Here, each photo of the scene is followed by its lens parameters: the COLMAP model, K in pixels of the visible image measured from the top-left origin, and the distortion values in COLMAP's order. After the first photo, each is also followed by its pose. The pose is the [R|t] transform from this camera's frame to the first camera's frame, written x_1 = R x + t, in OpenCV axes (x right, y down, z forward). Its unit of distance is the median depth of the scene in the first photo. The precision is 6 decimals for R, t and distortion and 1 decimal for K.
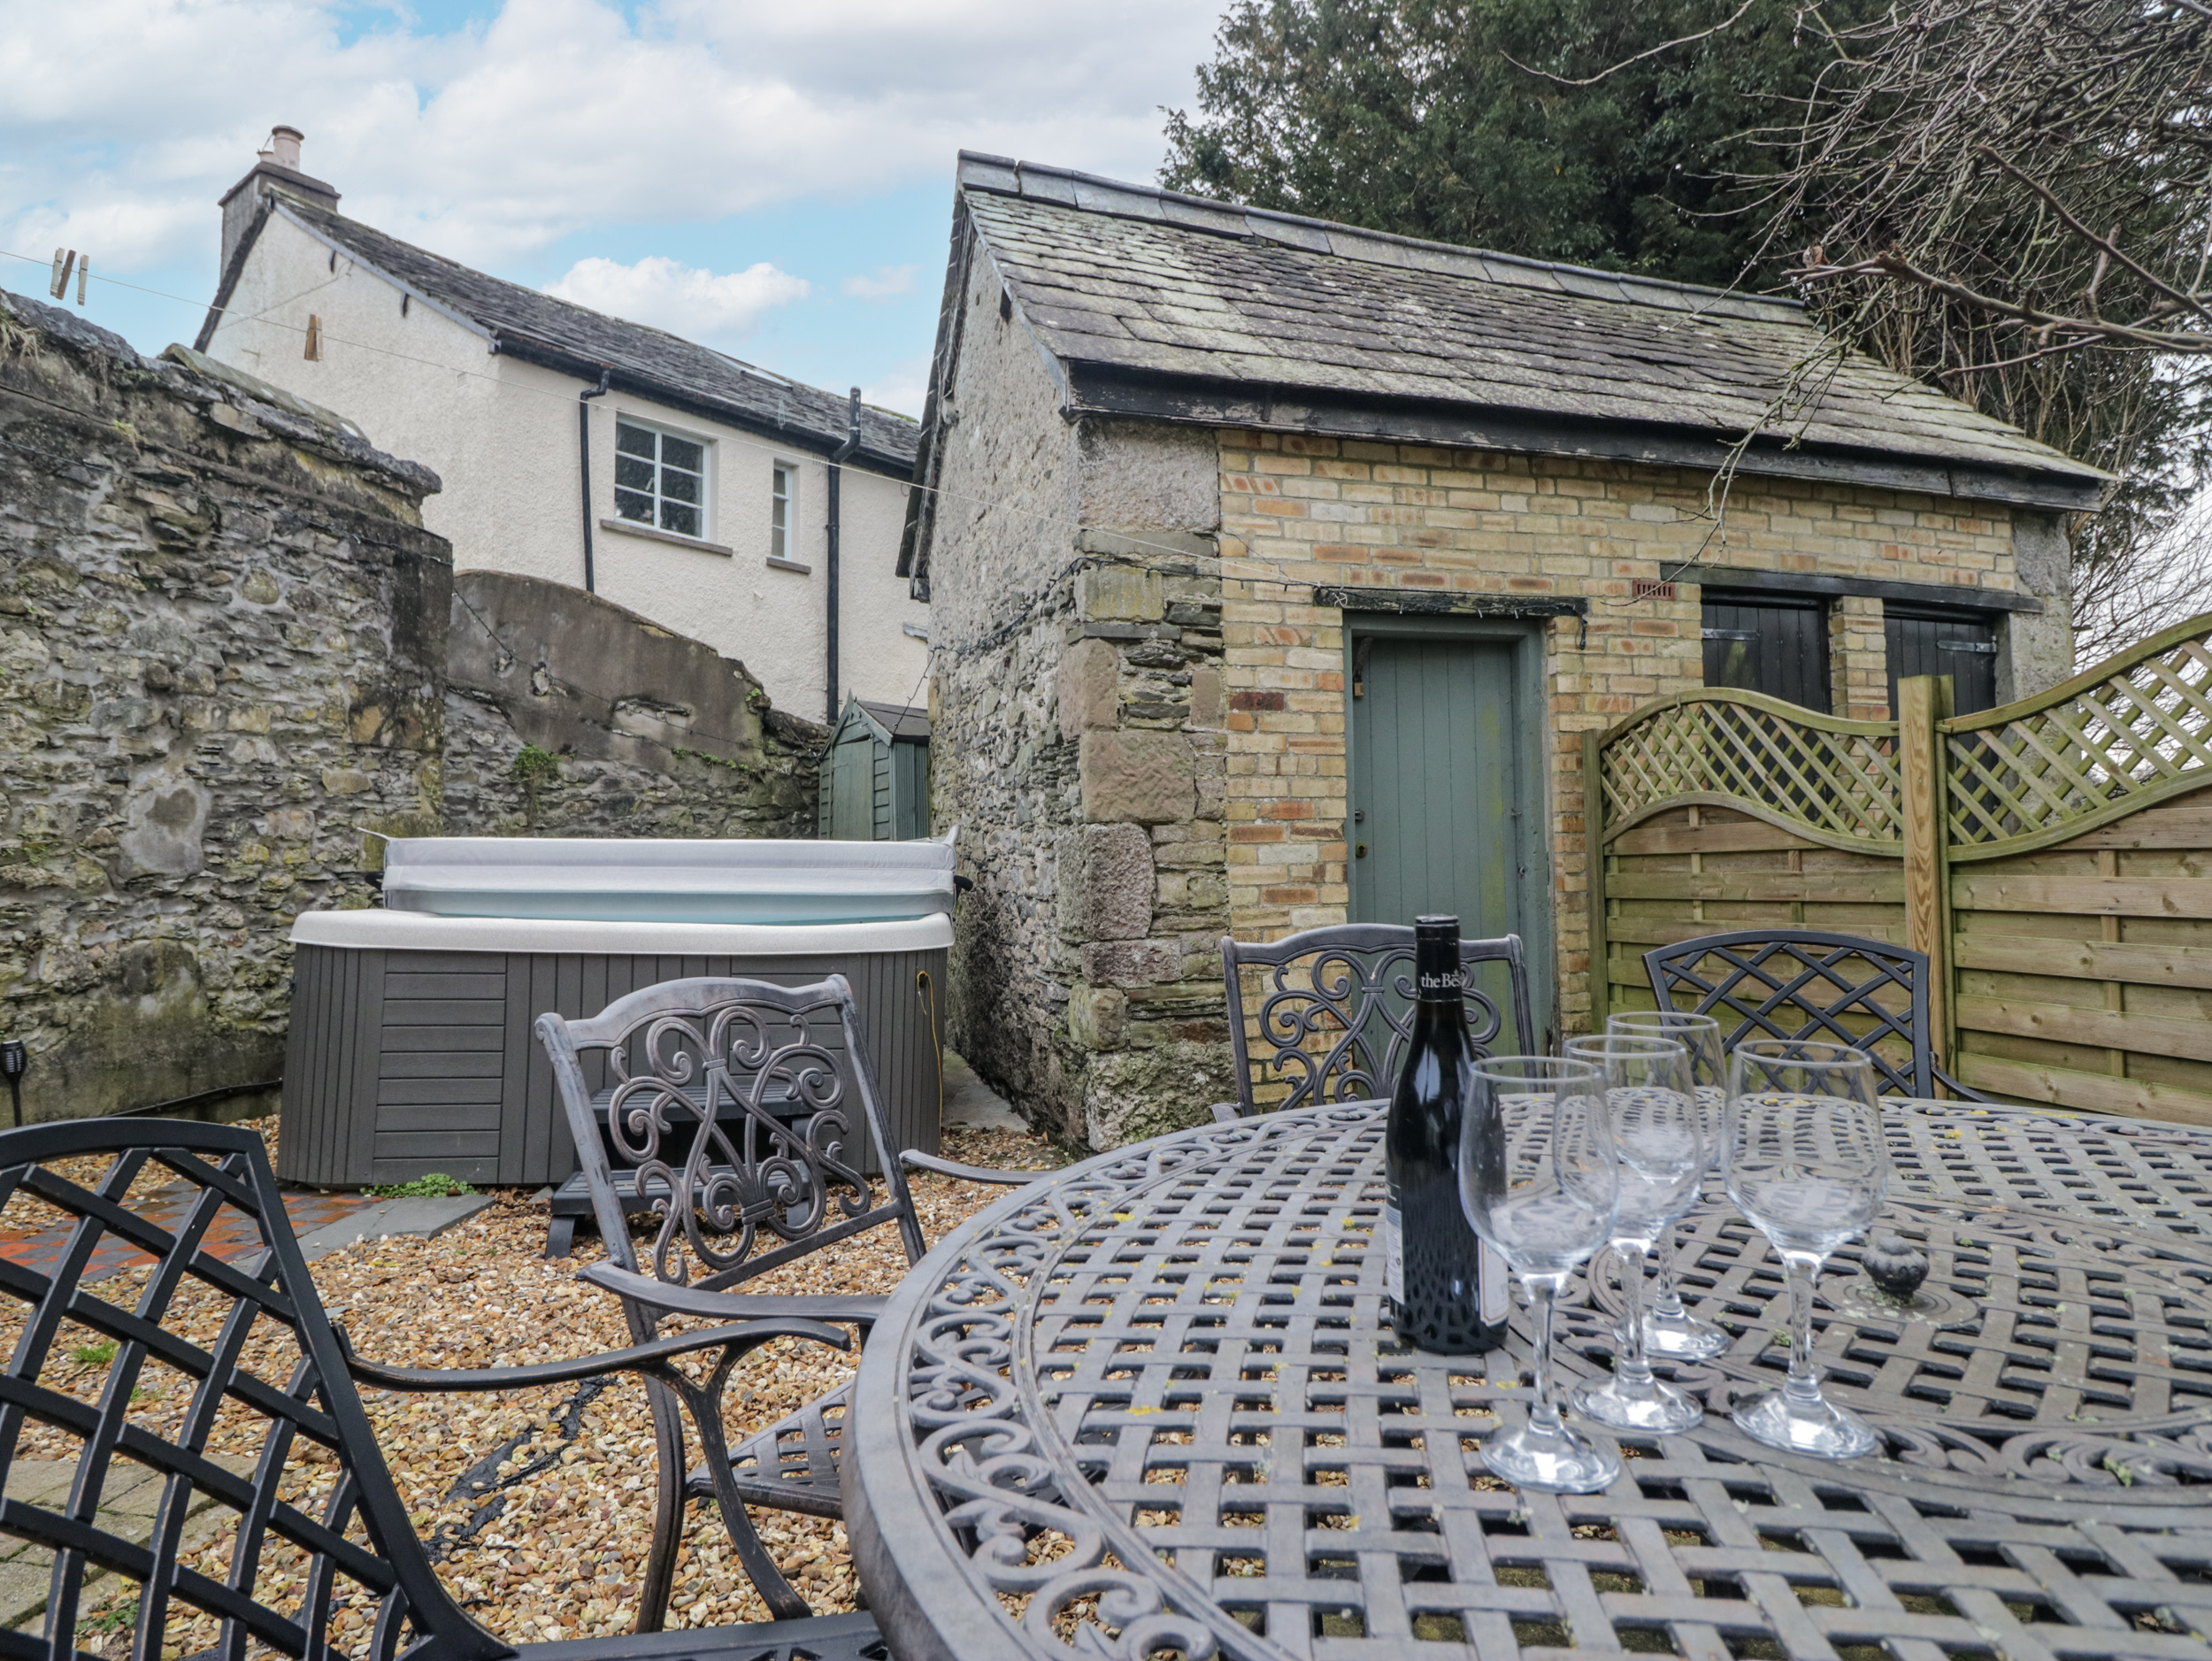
lens RADIAL K [[1340.8, 0, 1106.0], [0, 1340.8, 830.5], [0, 0, 1]] dist [0.009611, -0.017195]
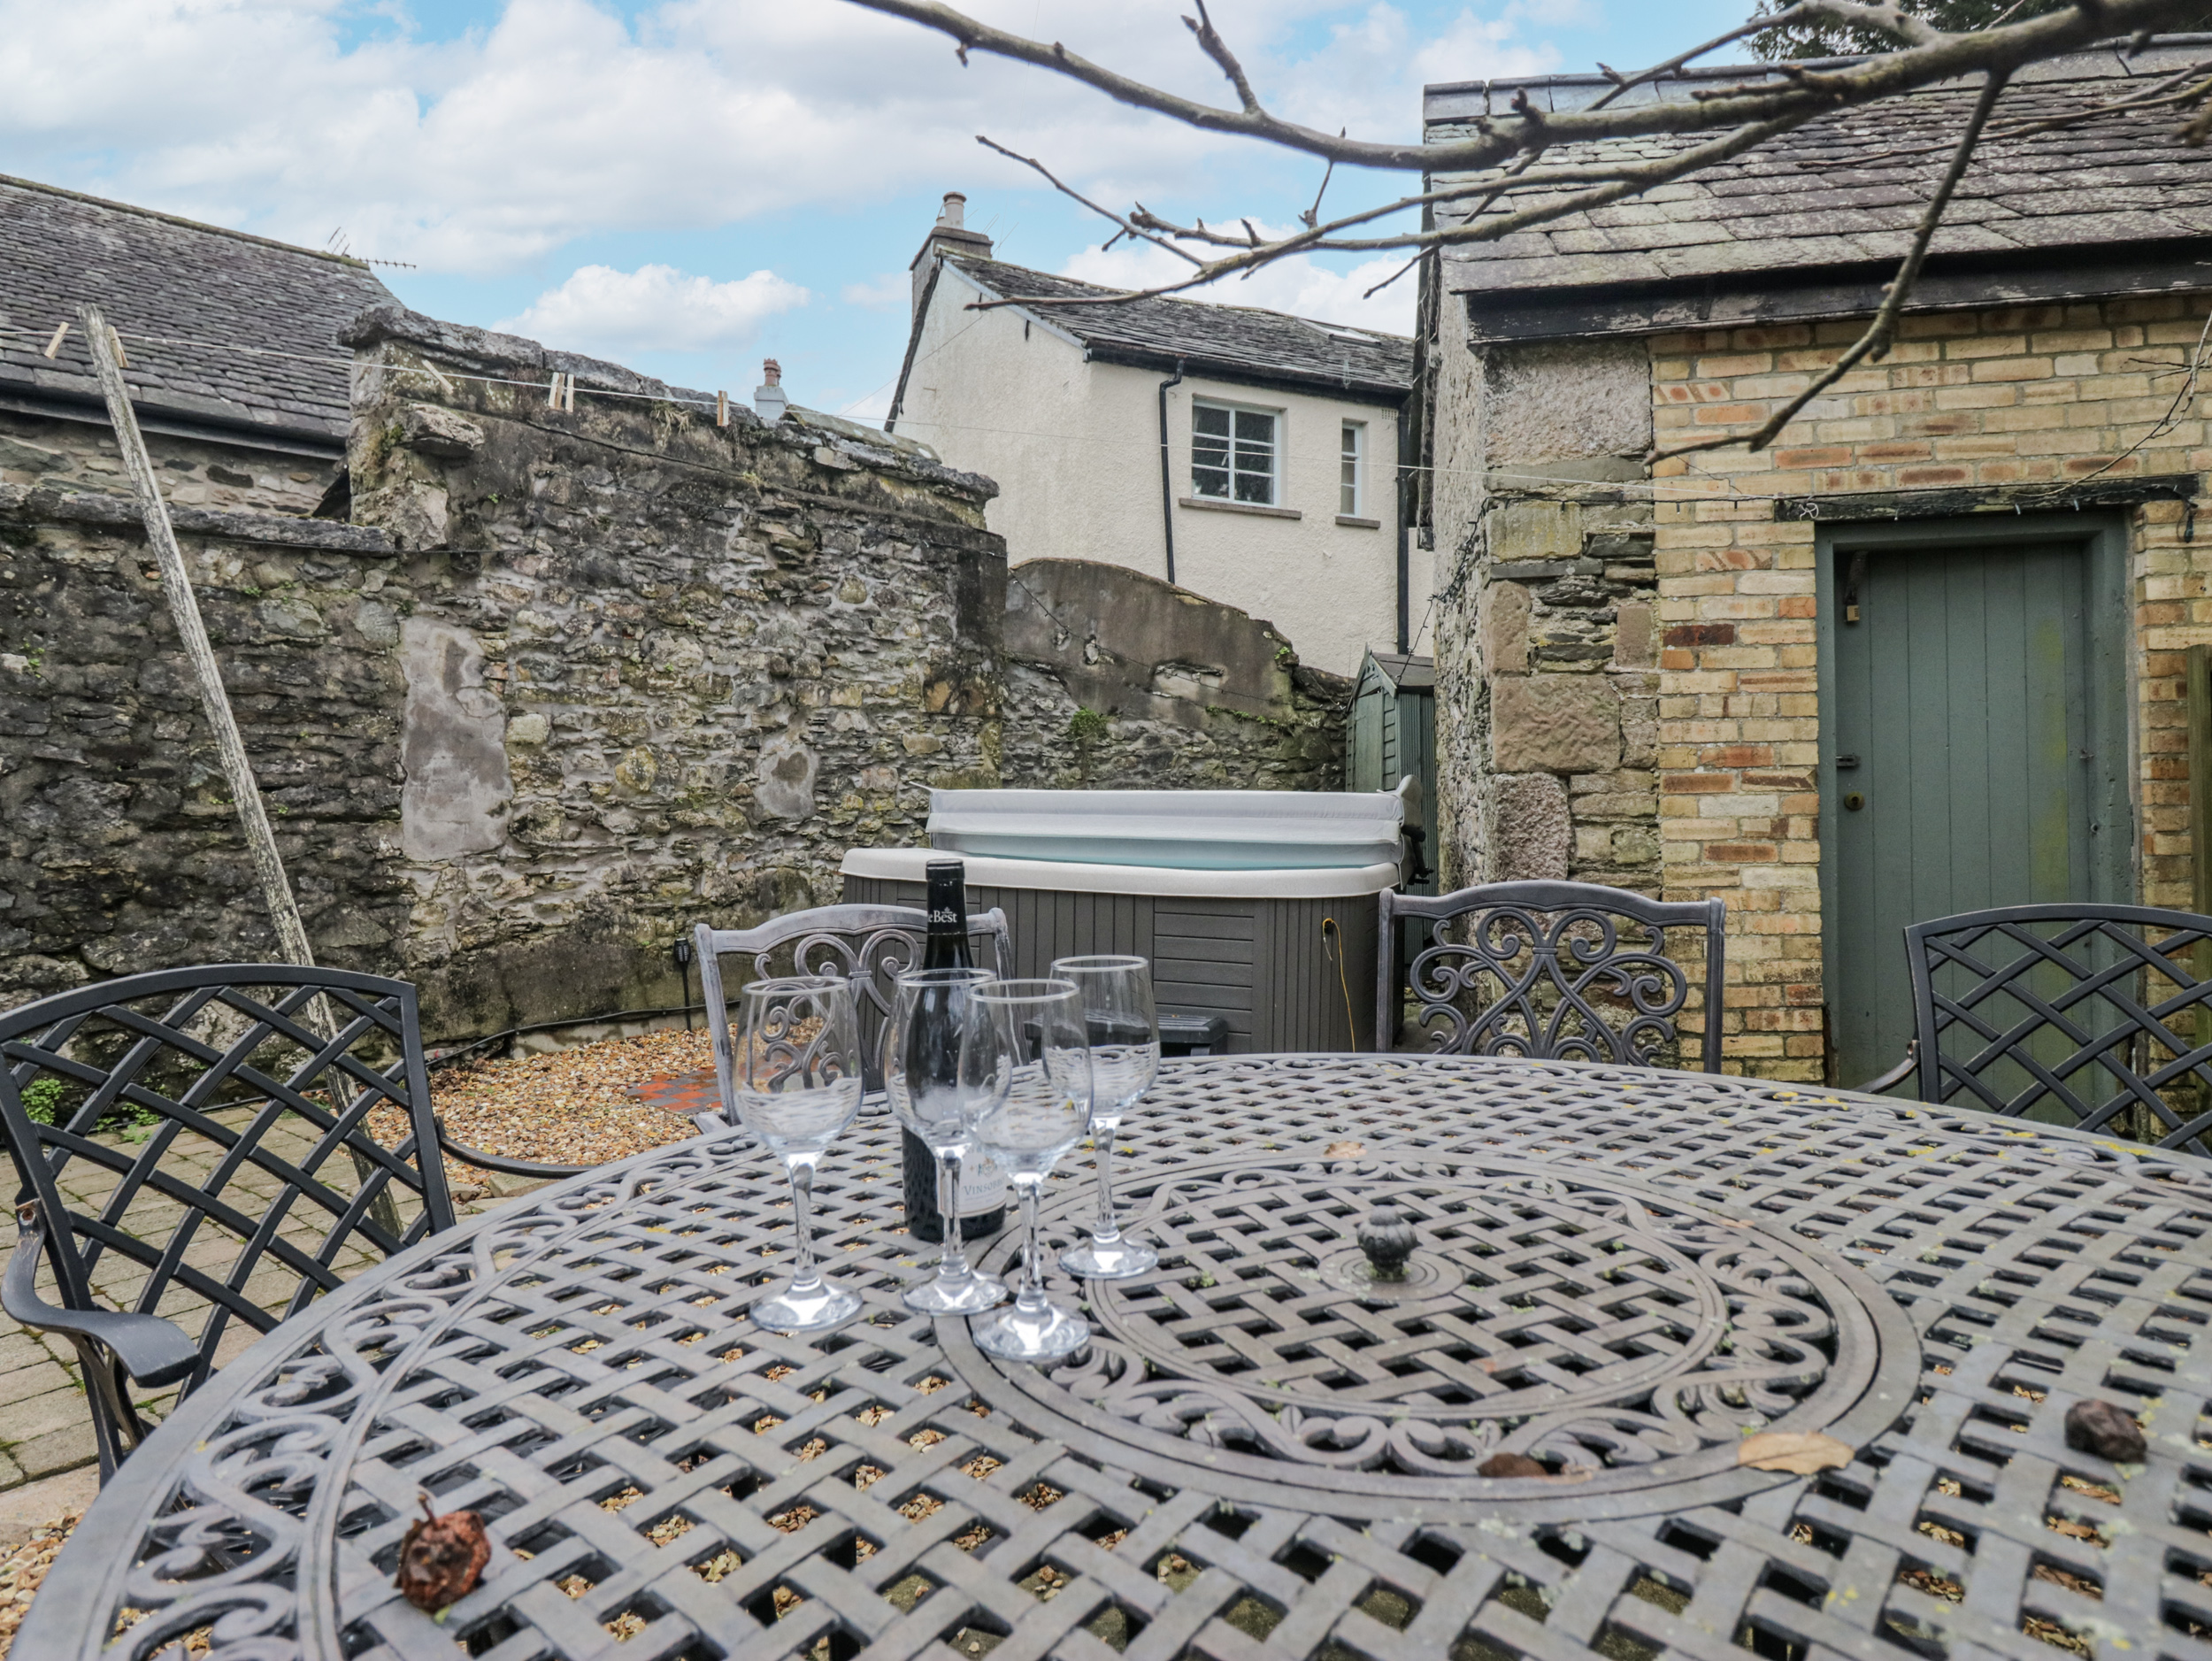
lens RADIAL K [[1340.8, 0, 1106.0], [0, 1340.8, 830.5], [0, 0, 1]] dist [0.009611, -0.017195]
pose [[0.870045, 0.012733, -0.492809, 0.201921], [0.005385, 0.999361, 0.035327, 0.000122], [0.492944, -0.033389, 0.869420, 0.018228]]
